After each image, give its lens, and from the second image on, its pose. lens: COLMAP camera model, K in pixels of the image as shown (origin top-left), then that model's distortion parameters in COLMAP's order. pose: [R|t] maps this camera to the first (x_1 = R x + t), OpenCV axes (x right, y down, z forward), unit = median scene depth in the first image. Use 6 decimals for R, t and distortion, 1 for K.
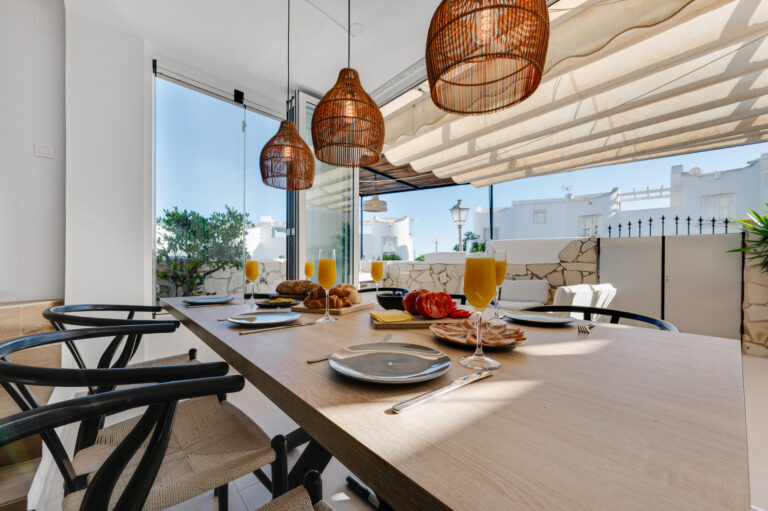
lens RADIAL K [[306.0, 0, 385.4], [0, 306.0, 266.3], [0, 0, 1]] dist [-0.000029, 0.000049]
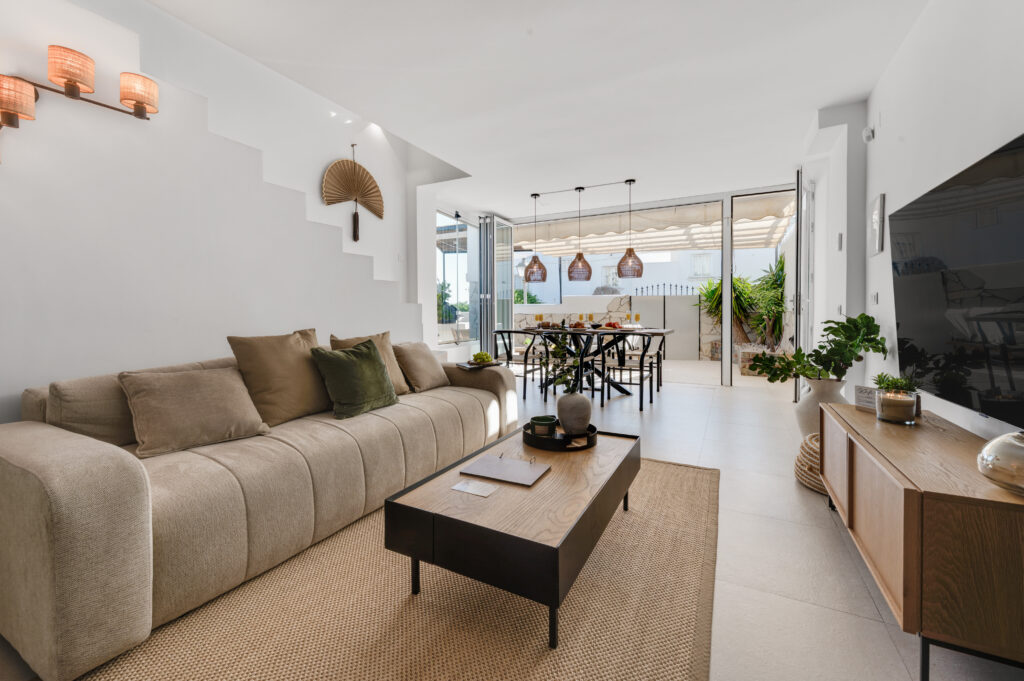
lens RADIAL K [[422.1, 0, 497.1], [0, 422.1, 322.0], [0, 0, 1]] dist [-0.000672, -0.000065]
pose [[0.941053, -0.017596, 0.337800, -0.747908], [0.013200, 0.999796, 0.015306, -0.003149], [-0.338001, -0.009944, 0.941093, -0.881718]]
